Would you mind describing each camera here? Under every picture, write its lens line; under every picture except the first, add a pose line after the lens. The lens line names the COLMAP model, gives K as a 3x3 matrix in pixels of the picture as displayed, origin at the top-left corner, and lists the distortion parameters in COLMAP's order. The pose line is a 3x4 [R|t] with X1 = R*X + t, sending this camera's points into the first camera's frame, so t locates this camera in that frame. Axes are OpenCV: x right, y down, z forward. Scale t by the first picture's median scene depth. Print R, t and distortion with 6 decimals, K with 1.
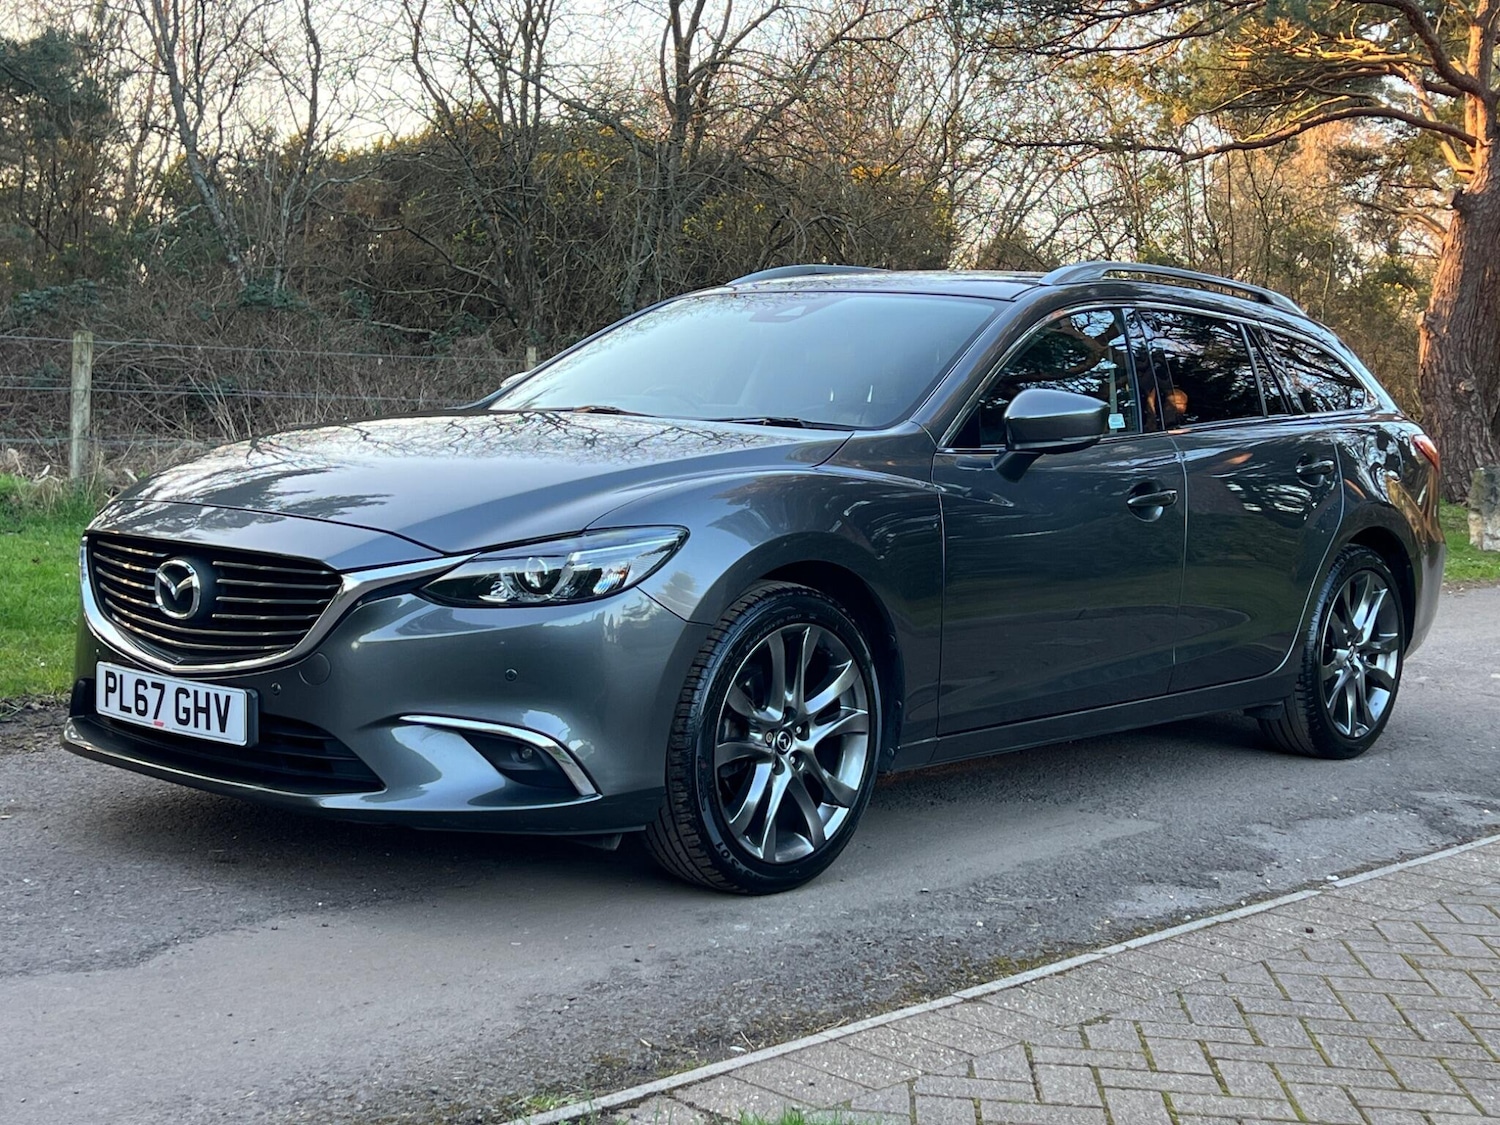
lens RADIAL K [[1987.7, 0, 772.0], [0, 1987.7, 562.3], [0, 0, 1]] dist [0.151175, -0.395619]
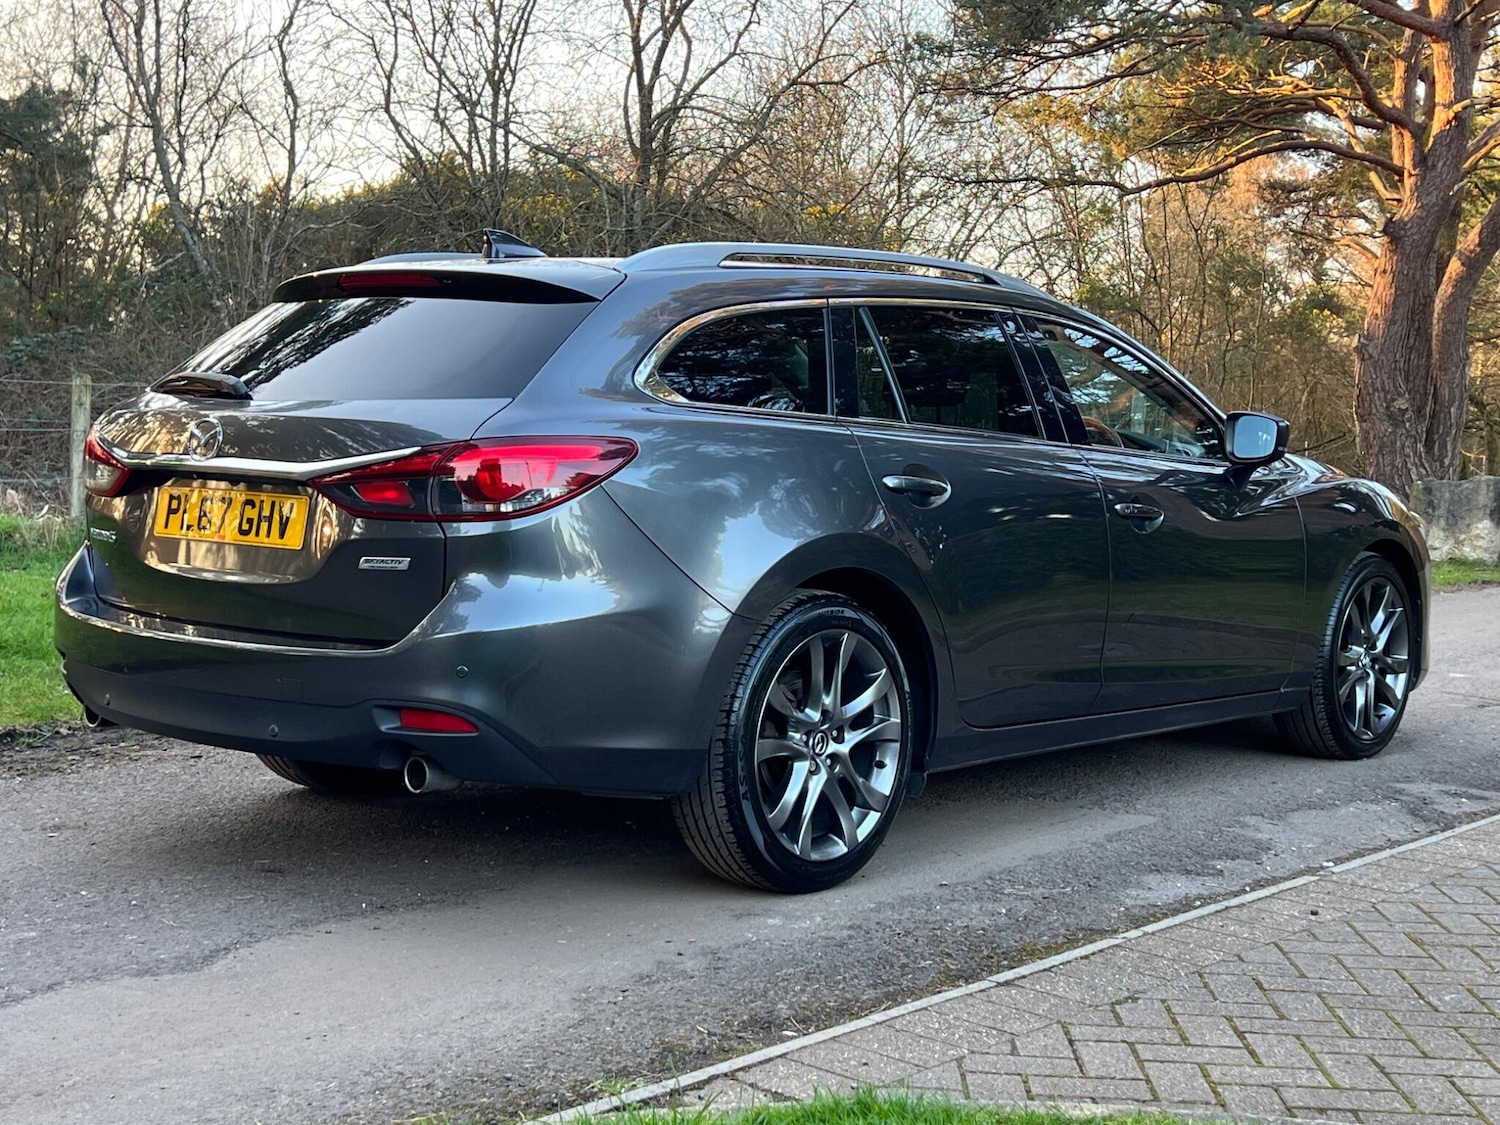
lens RADIAL K [[1914.3, 0, 766.3], [0, 1914.3, 566.7], [0, 0, 1]] dist [0.144064, -0.371346]
pose [[0.999653, -0.020640, 0.016378, -0.029516], [0.020816, 0.999727, -0.010639, 0.007596], [-0.016154, 0.010976, 0.999809, -0.004393]]
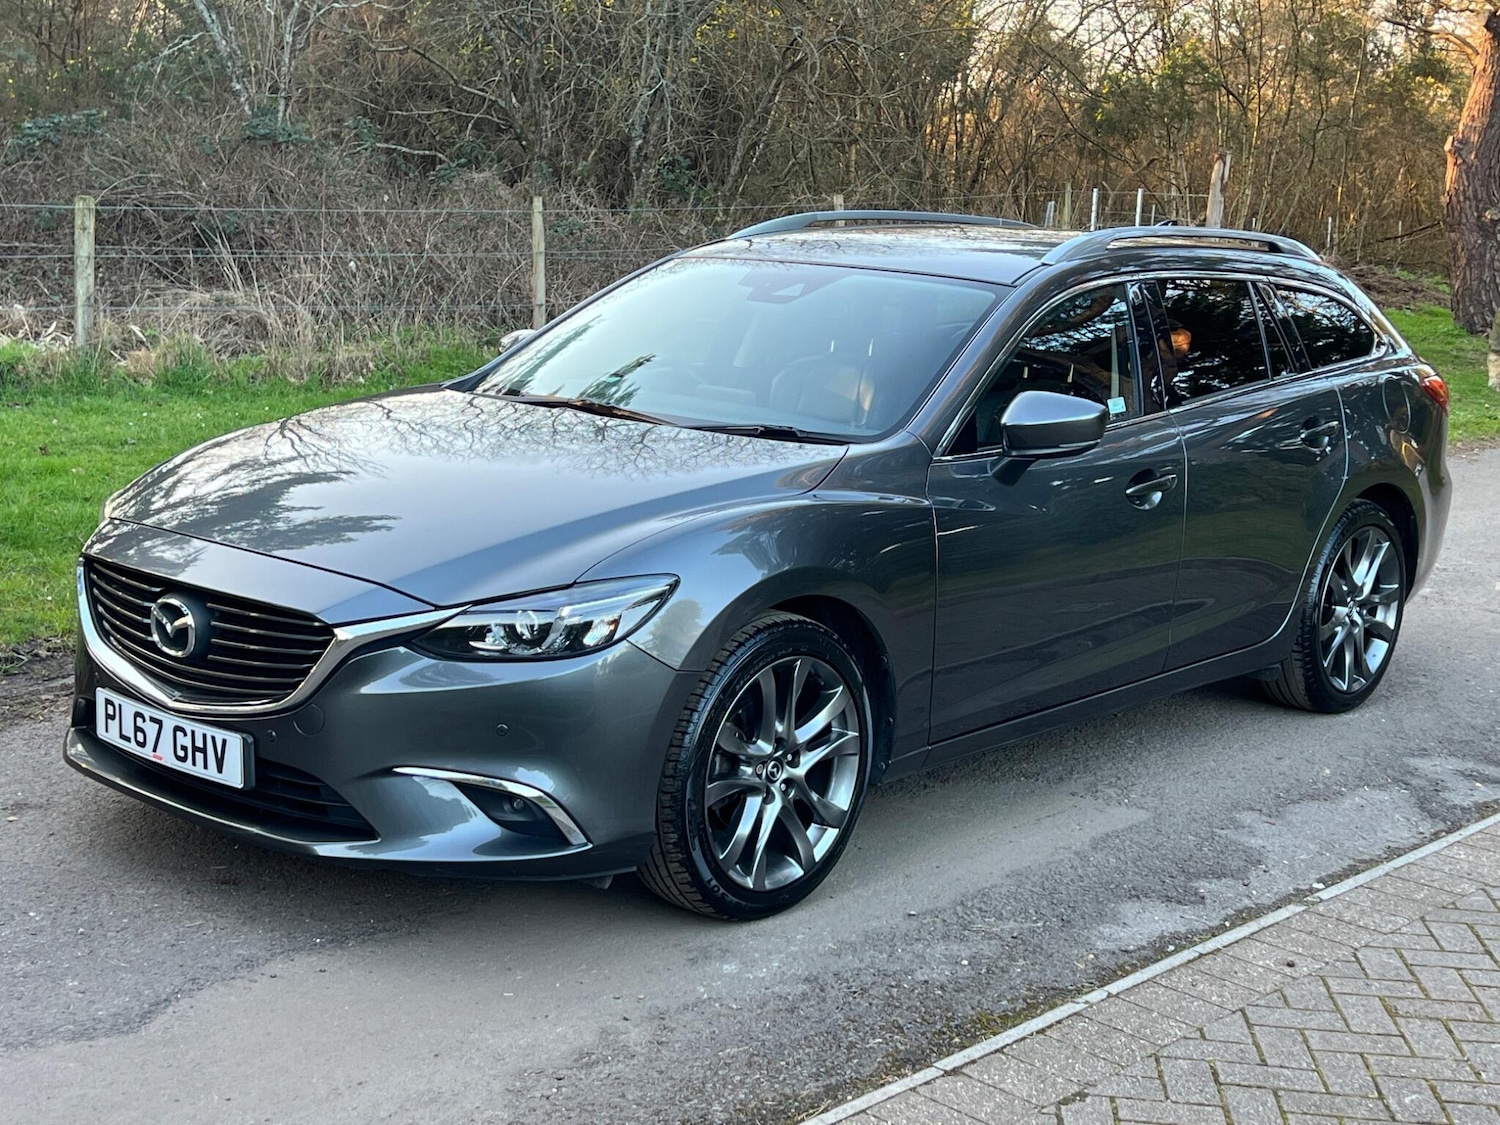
lens RADIAL K [[1989.4, 0, 752.9], [0, 1989.4, 563.8], [0, 0, 1]] dist [0.143923, -0.367025]
pose [[0.999860, 0.006662, -0.015340, 0.009742], [-0.005153, 0.995328, 0.096411, -0.110901], [0.015910, -0.096319, 0.995223, 0.004017]]
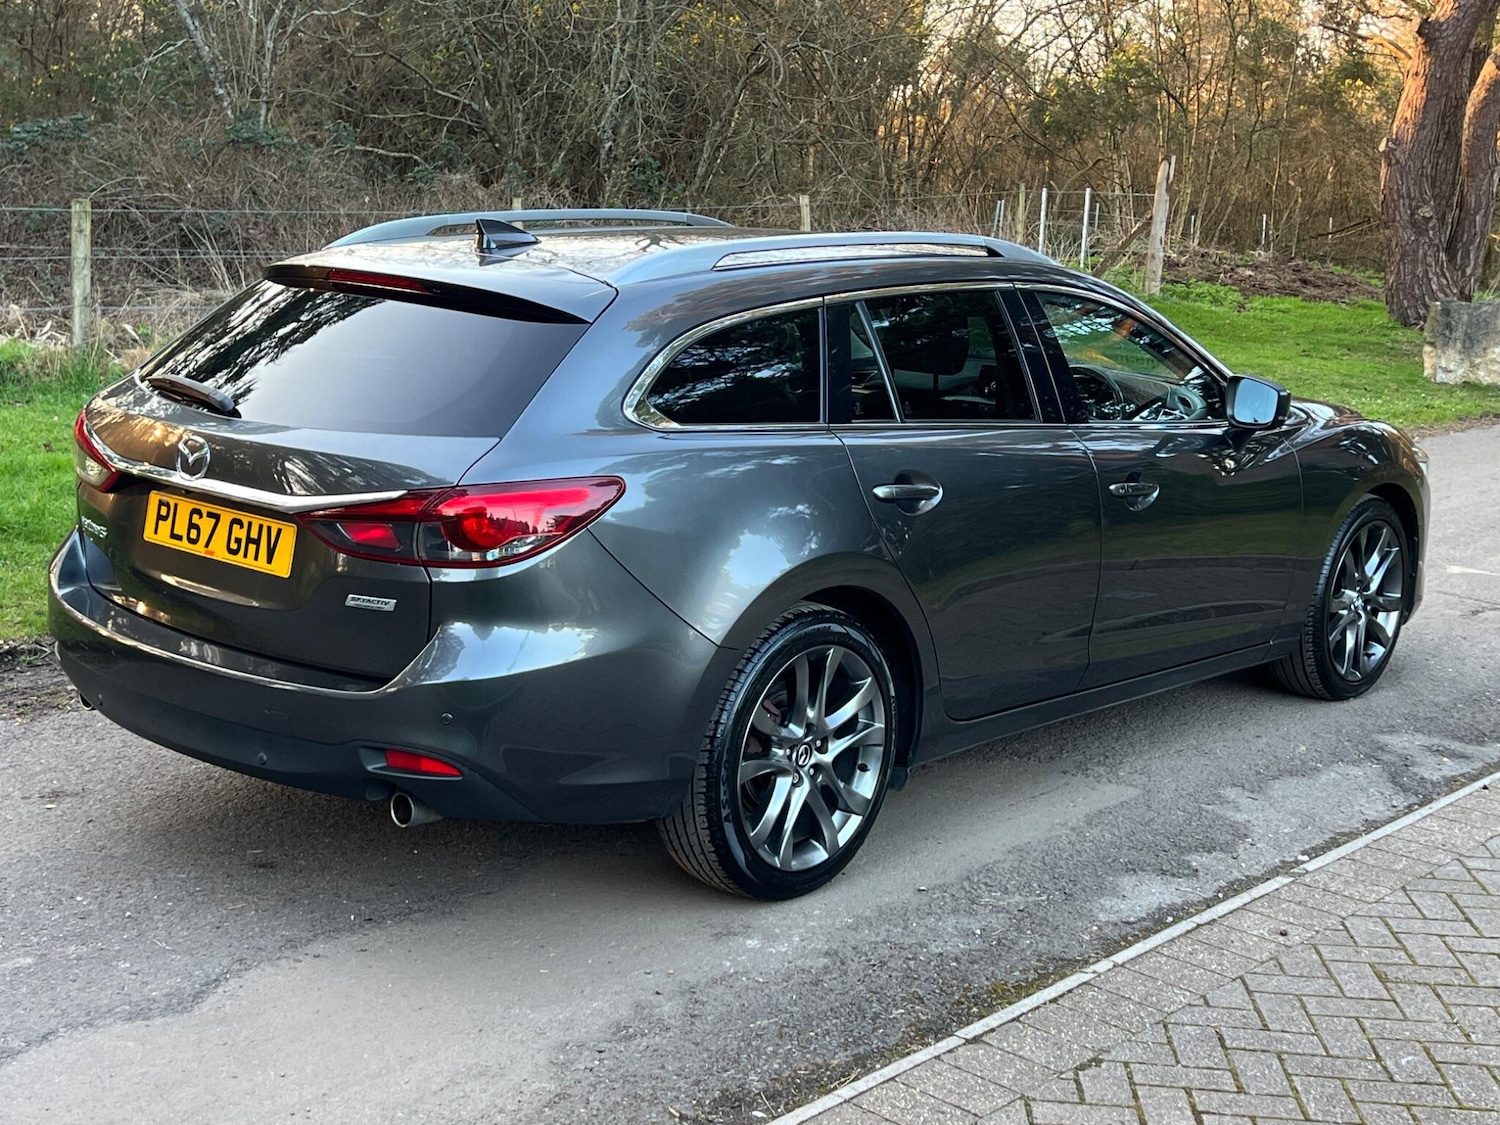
lens RADIAL K [[1915.7, 0, 759.1], [0, 1915.7, 559.6], [0, 0, 1]] dist [0.135114, -0.334884]
pose [[0.999975, -0.000121, 0.007001, -0.017676], [-0.000590, 0.994842, 0.101440, -0.114475], [-0.006977, -0.101441, 0.994817, -0.000524]]
